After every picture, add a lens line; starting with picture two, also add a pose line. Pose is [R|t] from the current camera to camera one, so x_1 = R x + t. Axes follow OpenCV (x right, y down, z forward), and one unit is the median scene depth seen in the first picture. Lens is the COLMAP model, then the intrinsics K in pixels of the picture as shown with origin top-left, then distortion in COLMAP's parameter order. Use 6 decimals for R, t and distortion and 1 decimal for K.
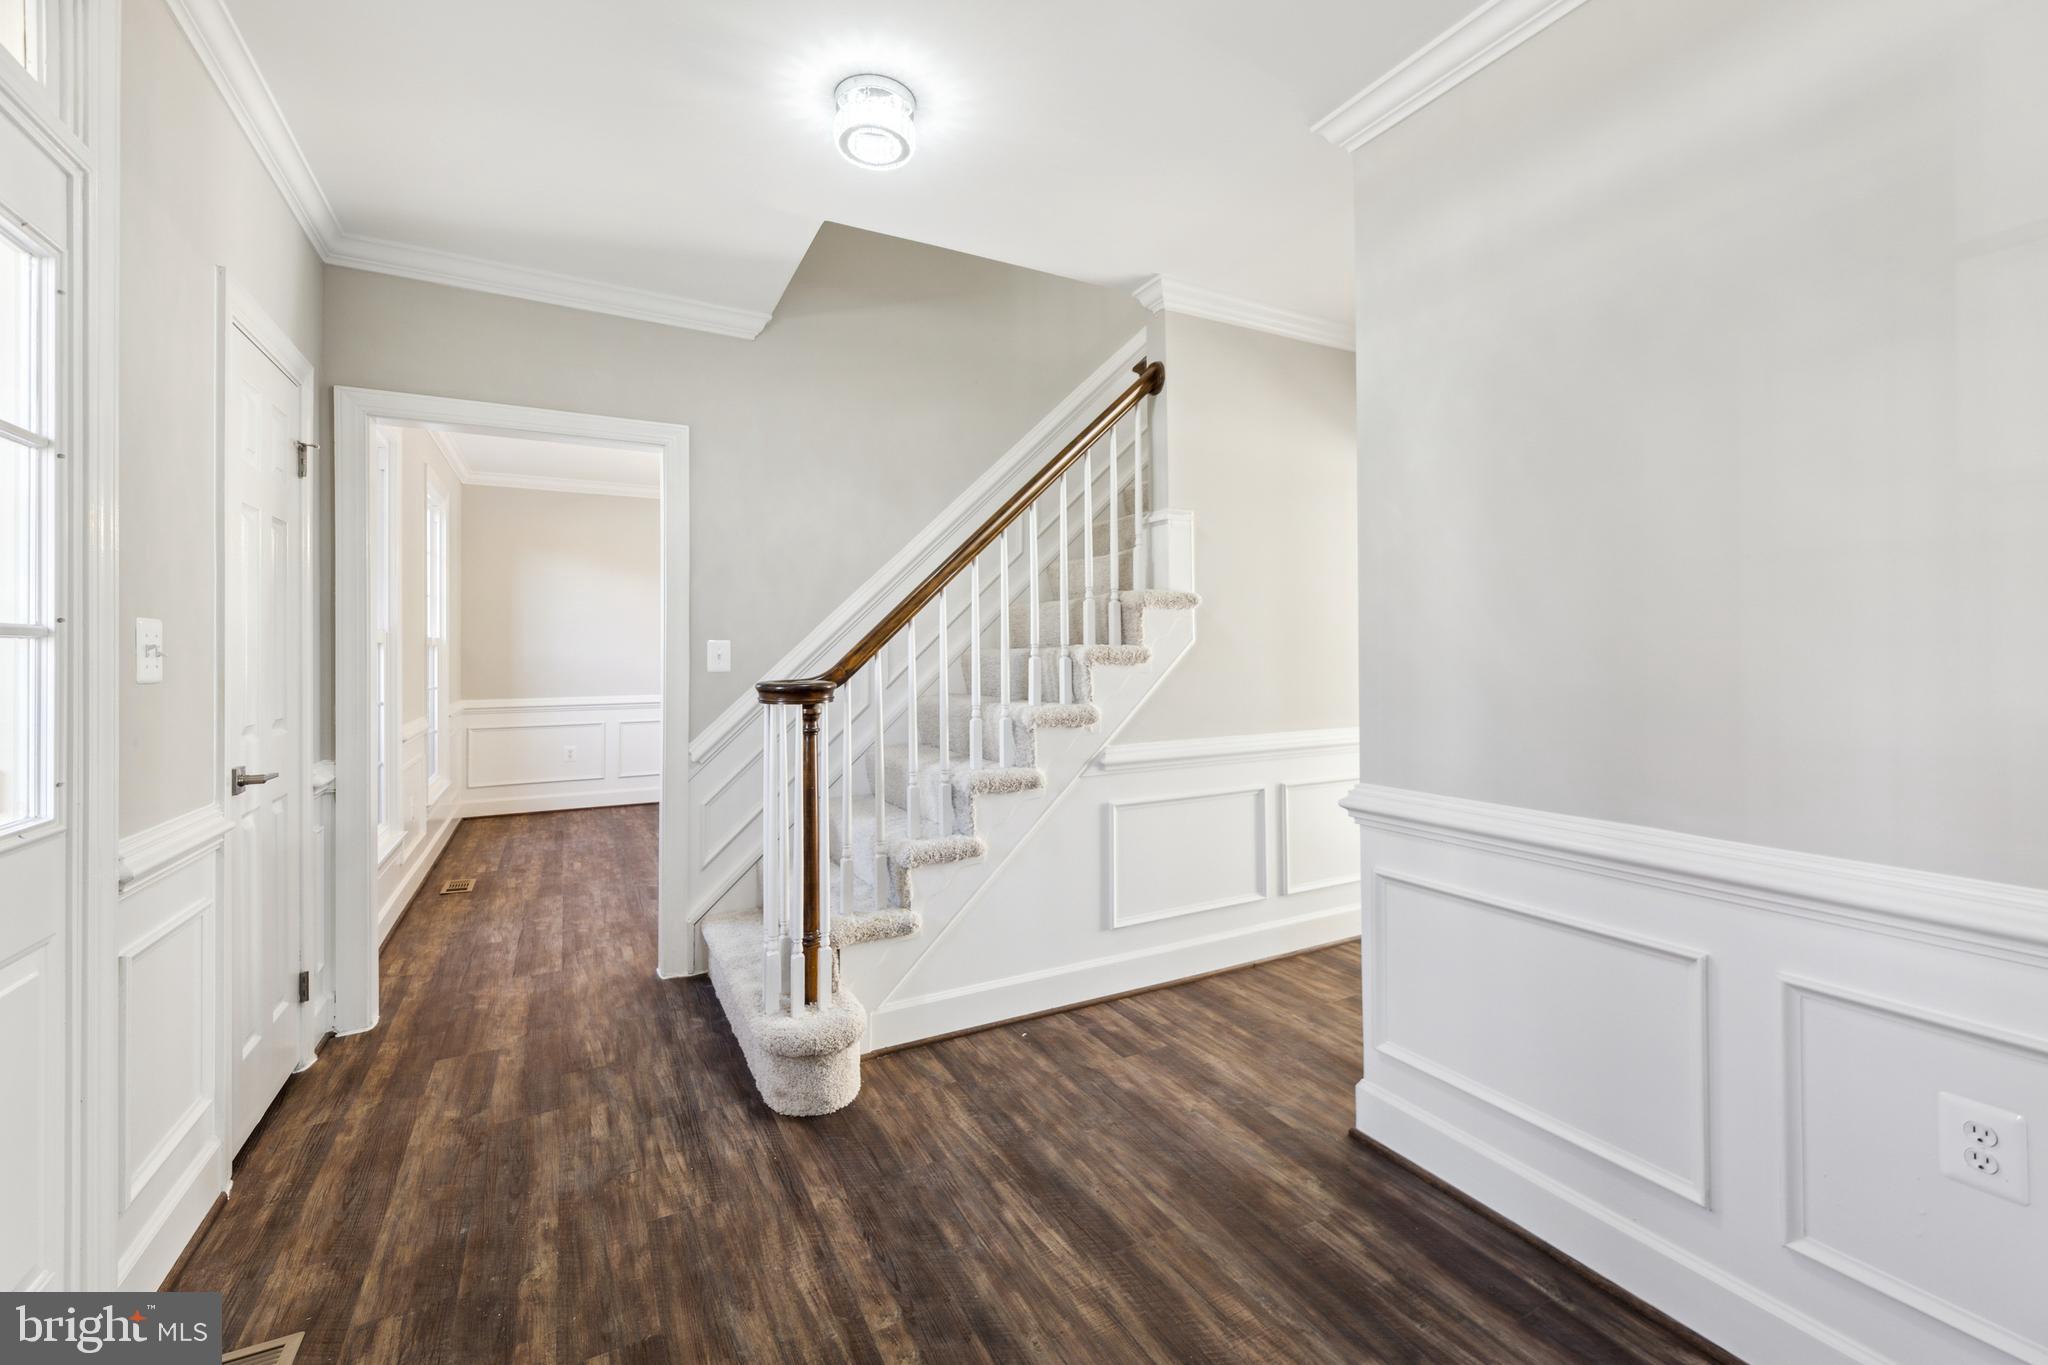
lens RADIAL K [[844.5, 0, 1026.2], [0, 844.5, 660.2], [0, 0, 1]] dist [0.000372, 0.000067]
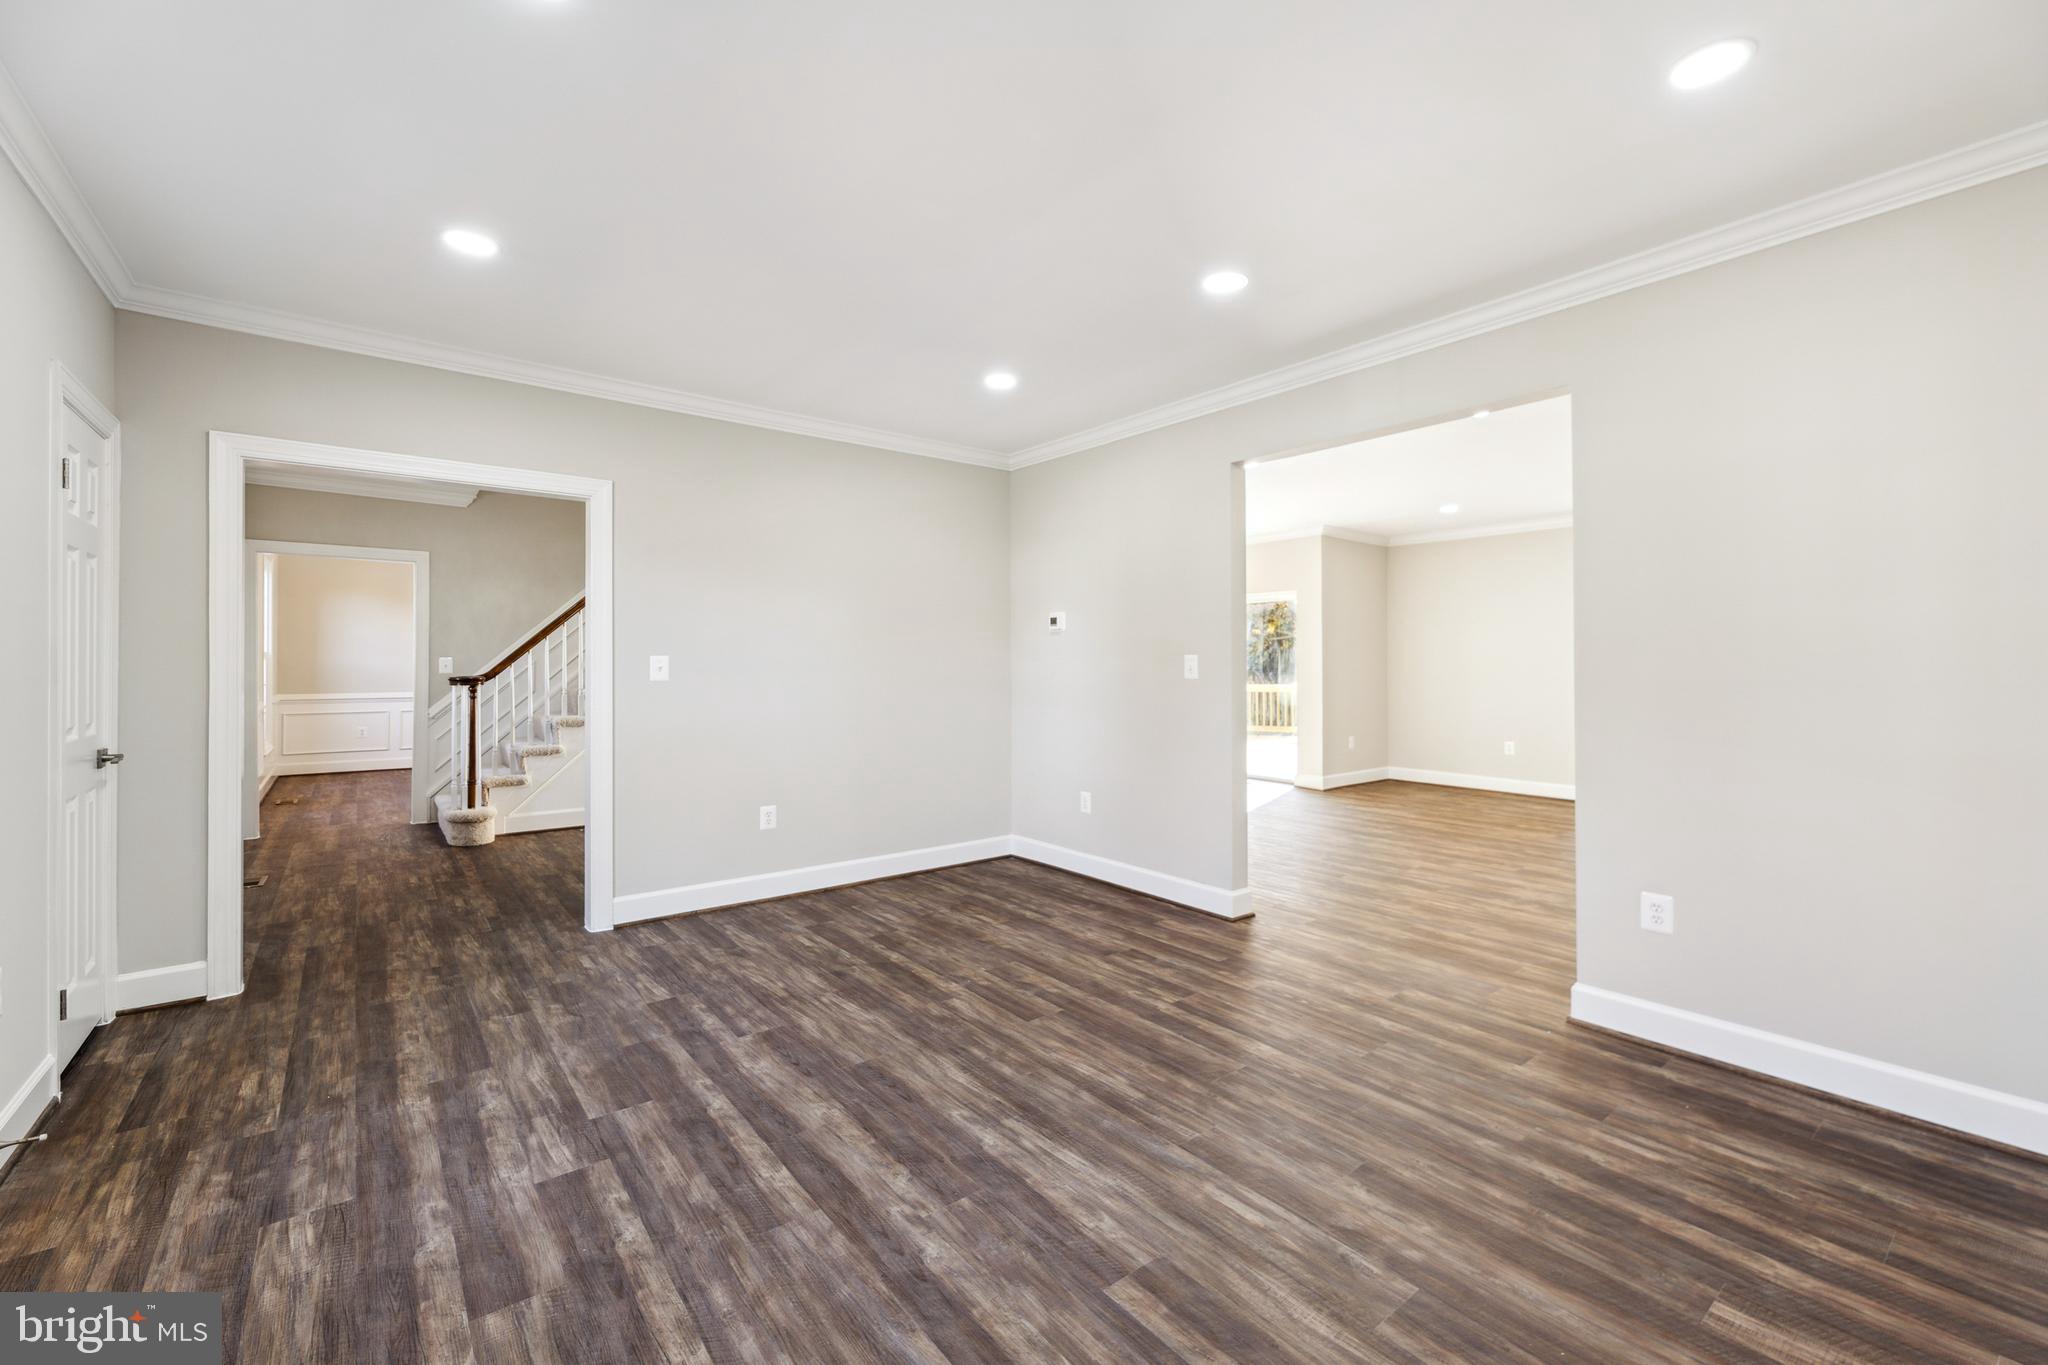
lens RADIAL K [[844.5, 0, 1026.2], [0, 844.5, 660.2], [0, 0, 1]] dist [0.000372, 0.000067]
pose [[0.986452, -0.005019, 0.163976, 0.705202], [0.007054, 0.999905, -0.011829, 0.014204], [-0.163901, 0.012825, 0.986393, -1.273082]]
